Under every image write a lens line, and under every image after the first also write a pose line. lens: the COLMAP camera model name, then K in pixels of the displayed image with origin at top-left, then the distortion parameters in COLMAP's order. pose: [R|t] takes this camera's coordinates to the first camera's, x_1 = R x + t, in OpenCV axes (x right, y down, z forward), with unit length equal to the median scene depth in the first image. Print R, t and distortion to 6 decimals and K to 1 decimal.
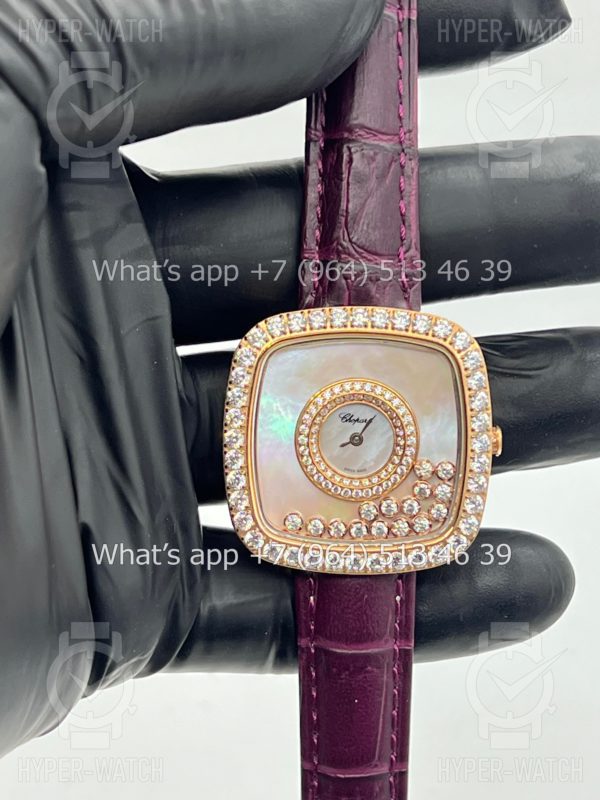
lens RADIAL K [[1814.9, 0, 300.0], [0, 1814.9, 400.0], [0, 0, 1]] dist [0.183208, -0.025436]
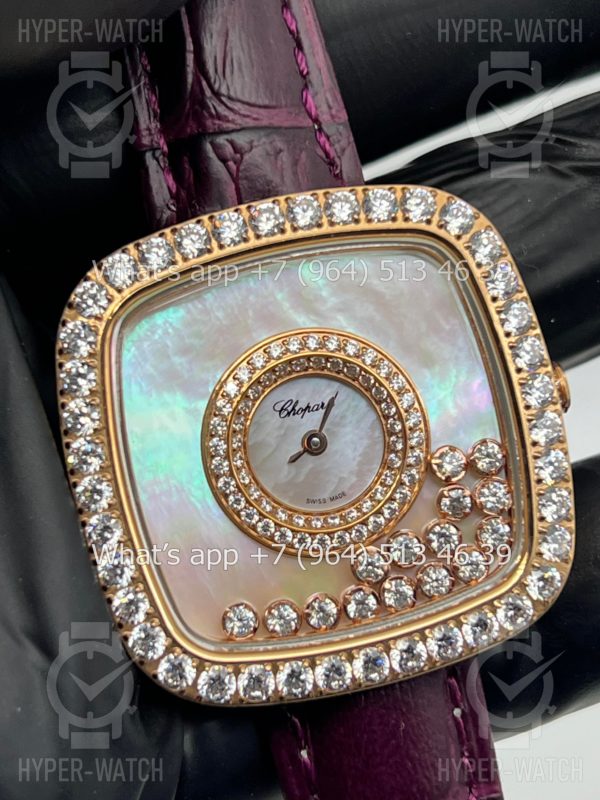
lens RADIAL K [[1848.1, 0, 300.0], [0, 1848.1, 400.0], [0, 0, 1]] dist [0.241355, 0.001040]
pose [[0.965286, -0.239399, 0.104454, -0.028085], [0.248955, 0.964263, -0.090656, 0.058750], [-0.079018, 0.113513, 0.990389, 0.453441]]
